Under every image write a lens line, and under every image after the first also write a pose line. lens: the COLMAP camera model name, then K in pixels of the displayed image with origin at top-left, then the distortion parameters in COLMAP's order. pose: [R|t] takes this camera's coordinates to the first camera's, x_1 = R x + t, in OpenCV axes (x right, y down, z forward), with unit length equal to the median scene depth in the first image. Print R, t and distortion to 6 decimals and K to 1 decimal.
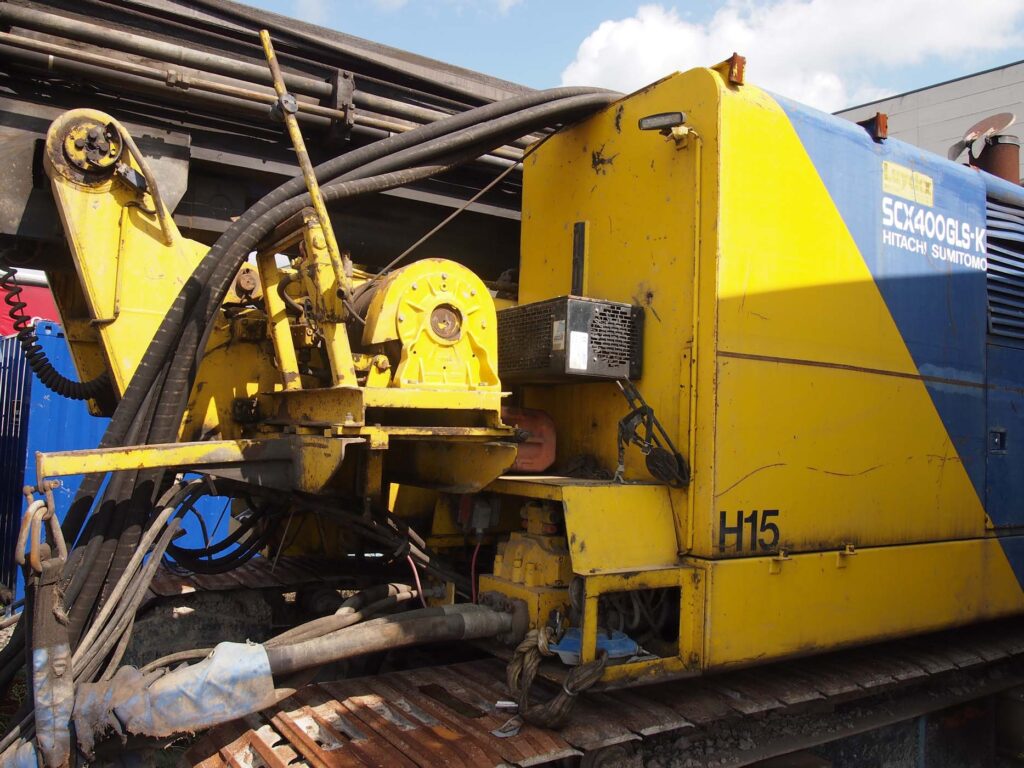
lens RADIAL K [[831.8, 0, 512.0], [0, 831.8, 384.0], [0, 0, 1]] dist [-0.070554, 0.004664]
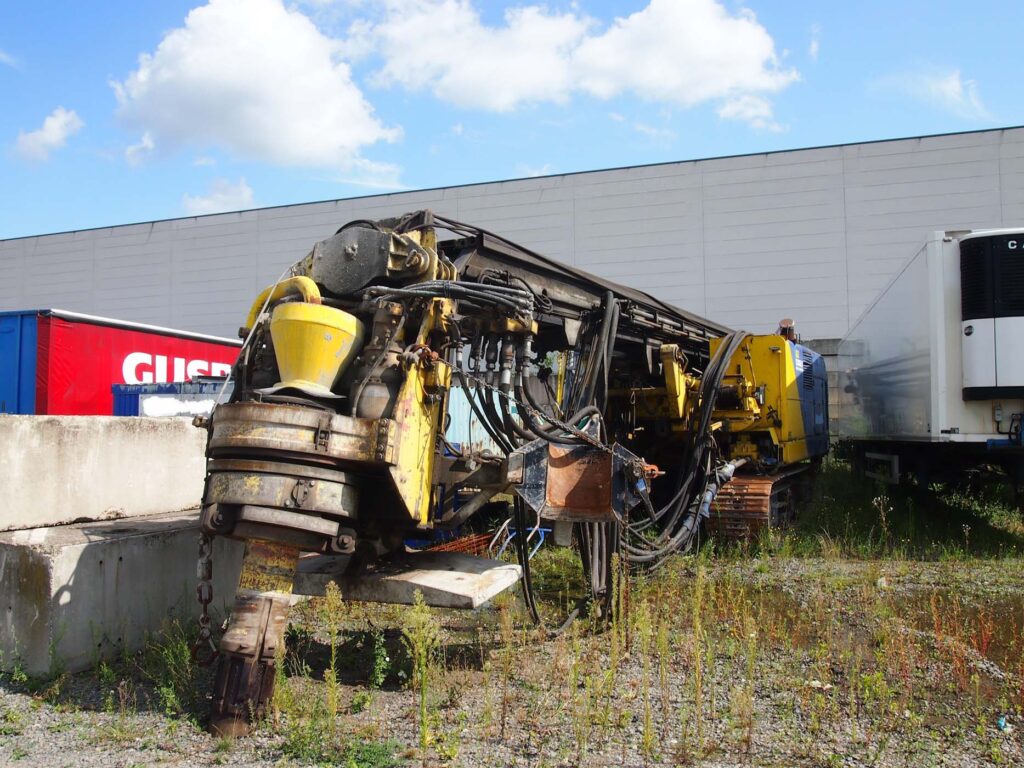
lens RADIAL K [[831.8, 0, 512.0], [0, 831.8, 384.0], [0, 0, 1]] dist [-0.070554, 0.004664]
pose [[0.868628, -0.026977, 0.494731, -3.134852], [0.016867, 0.999548, 0.024890, -0.241014], [-0.495179, -0.013276, 0.868690, -2.118056]]
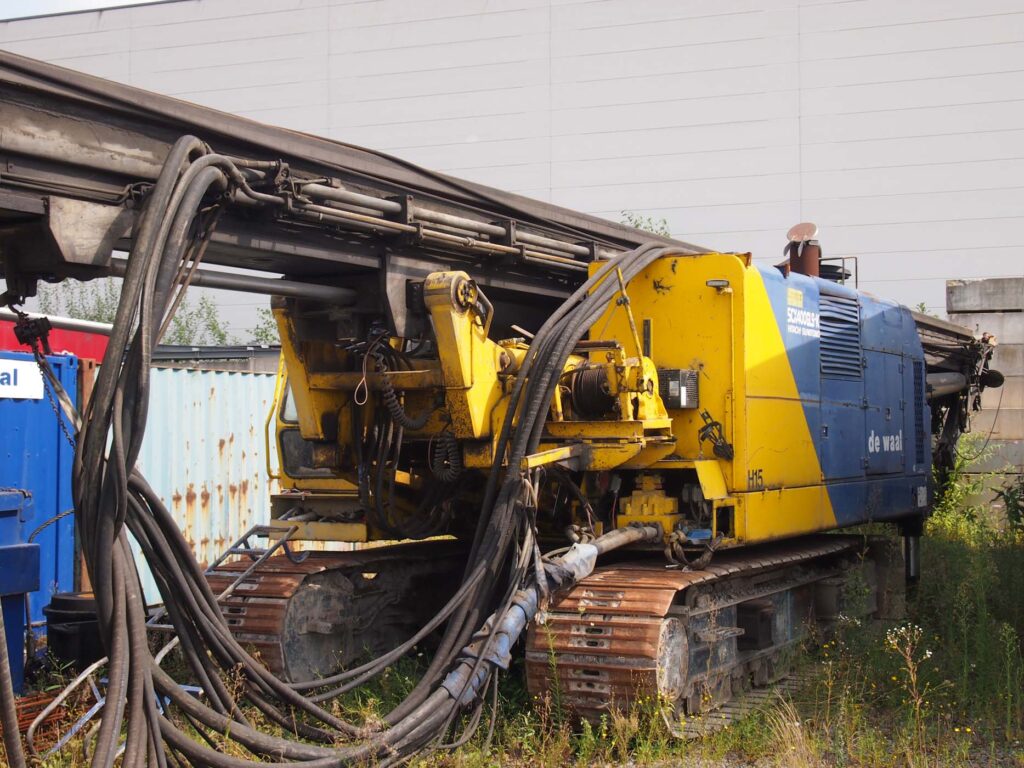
lens RADIAL K [[1545.8, 0, 512.0], [0, 1545.8, 384.0], [0, 0, 1]] dist [-0.022569, -0.029269]
pose [[0.871854, -0.026739, 0.489035, -2.000135], [0.011131, 0.999332, 0.034795, -0.192880], [-0.489639, -0.024893, 0.871570, -1.959385]]
